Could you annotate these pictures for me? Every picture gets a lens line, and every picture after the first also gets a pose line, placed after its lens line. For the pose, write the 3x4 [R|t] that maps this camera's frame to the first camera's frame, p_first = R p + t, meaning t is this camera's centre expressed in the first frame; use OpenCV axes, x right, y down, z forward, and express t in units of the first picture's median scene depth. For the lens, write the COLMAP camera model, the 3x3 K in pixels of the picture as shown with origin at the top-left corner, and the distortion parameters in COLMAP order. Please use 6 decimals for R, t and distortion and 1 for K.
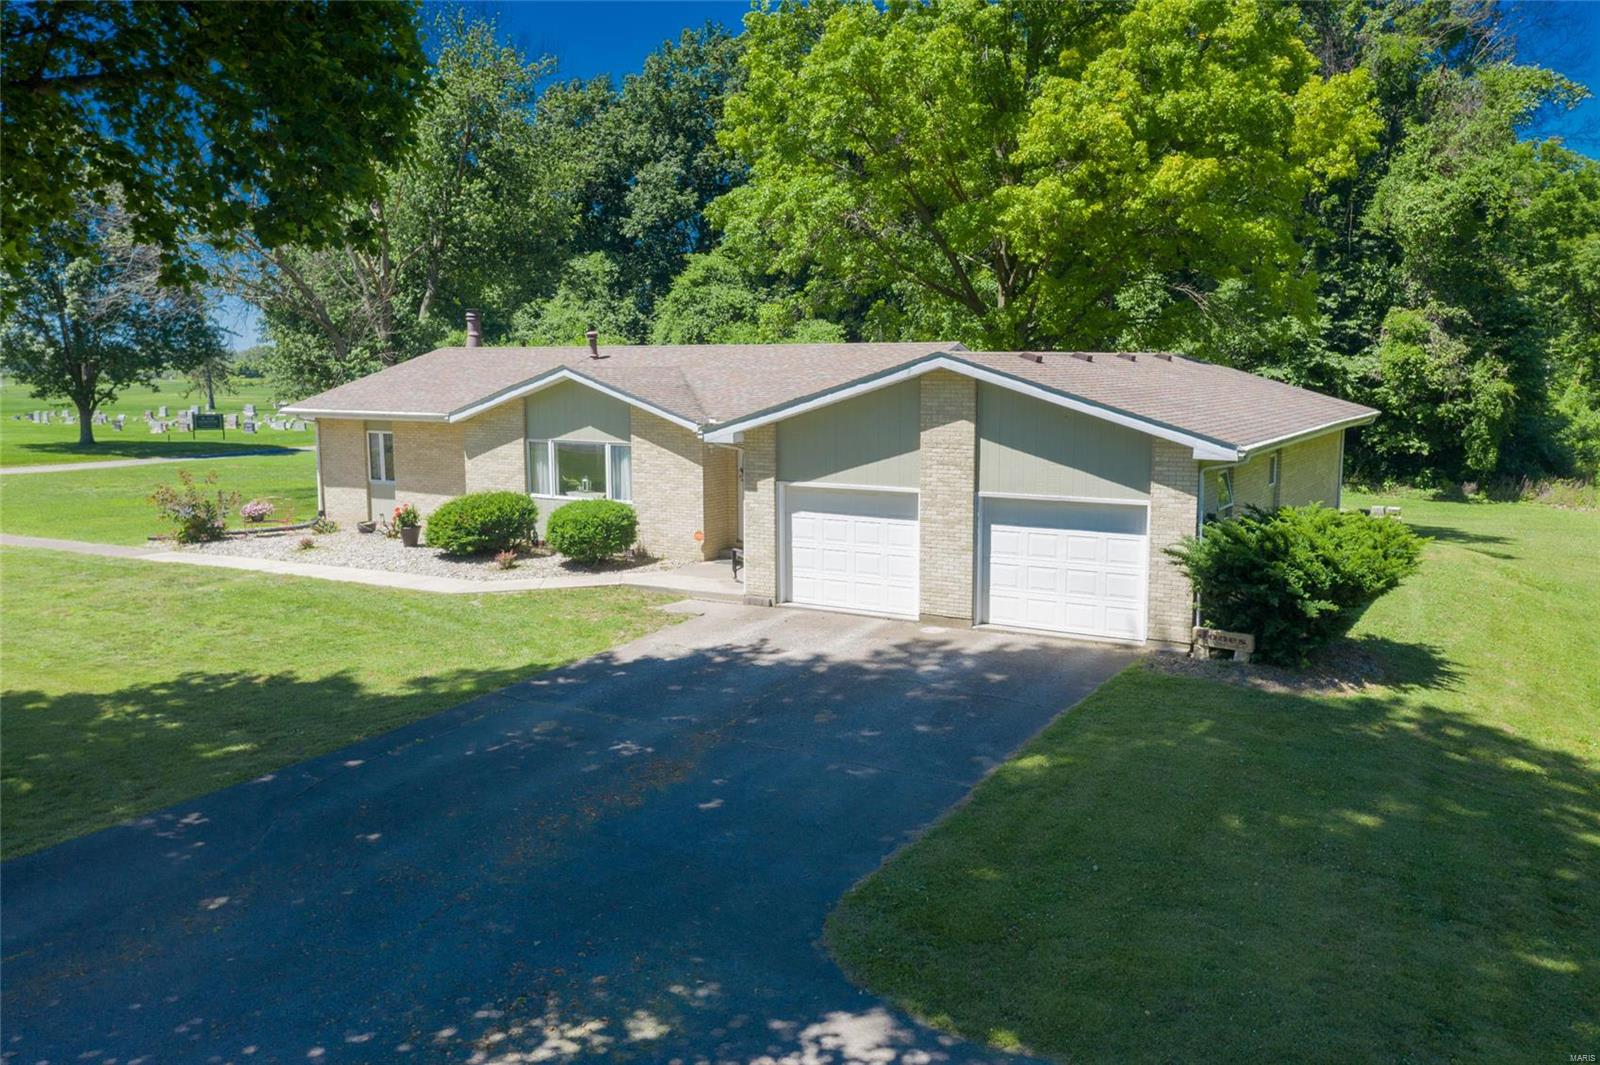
lens RADIAL K [[1326.3, 0, 800.0], [0, 1326.3, 532.5], [0, 0, 1]] dist [-0.007734, -0.006520]
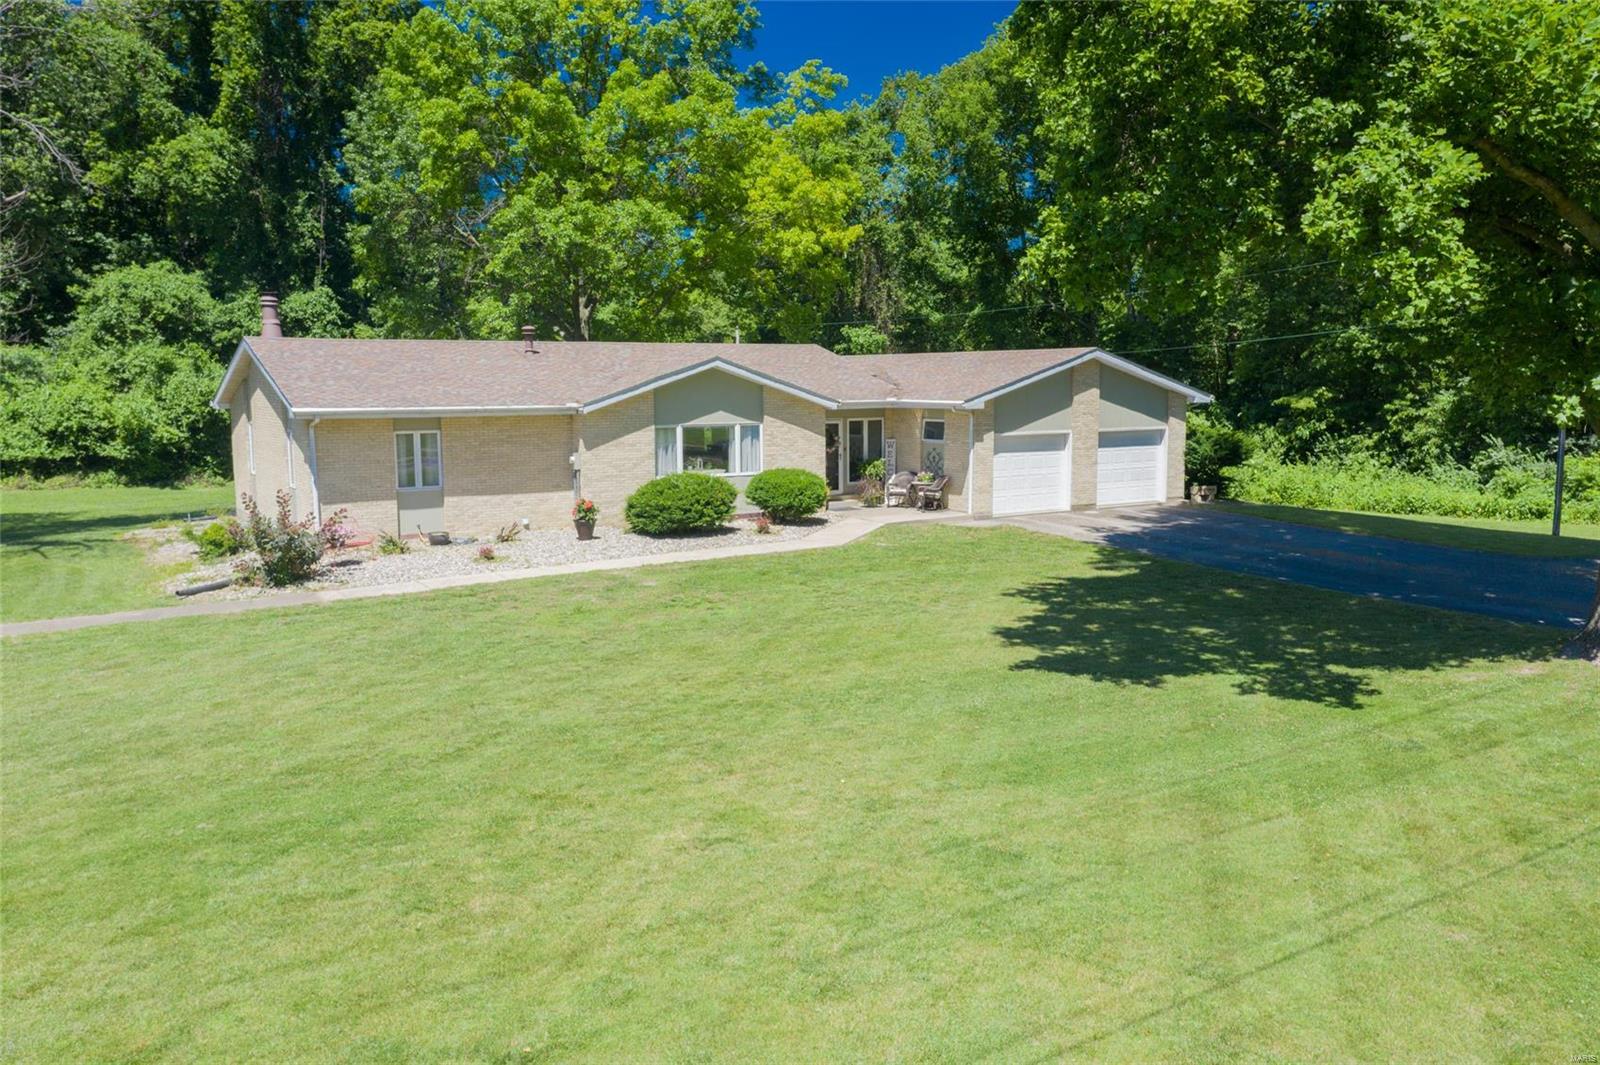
lens RADIAL K [[1326.3, 0, 800.0], [0, 1326.3, 532.5], [0, 0, 1]] dist [-0.007734, -0.006520]
pose [[0.414564, -0.110879, 0.903240, -1.156868], [0.121050, 0.990448, 0.066025, -0.041891], [-0.901933, 0.081966, 0.424026, 0.449523]]
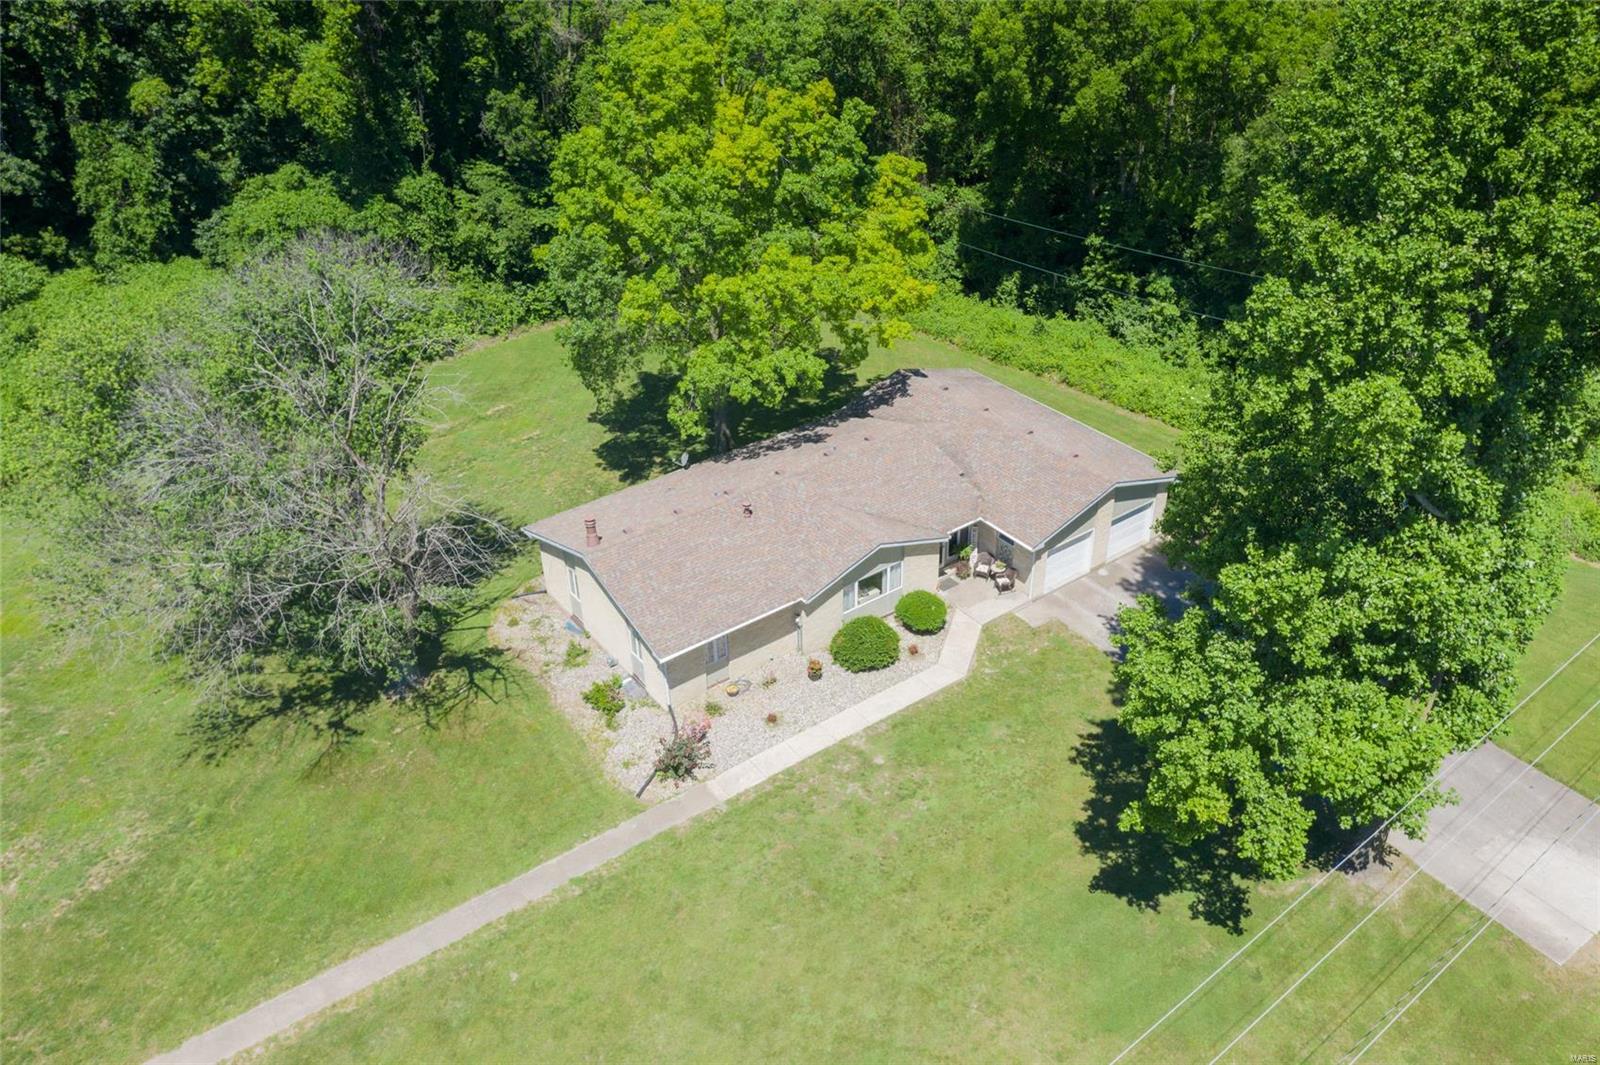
lens RADIAL K [[1326.3, 0, 800.0], [0, 1326.3, 532.5], [0, 0, 1]] dist [-0.007734, -0.006520]
pose [[0.348710, -0.519834, 0.779855, -1.552559], [0.140993, 0.851711, 0.504687, -1.023814], [-0.926565, -0.066035, 0.370293, 0.425655]]
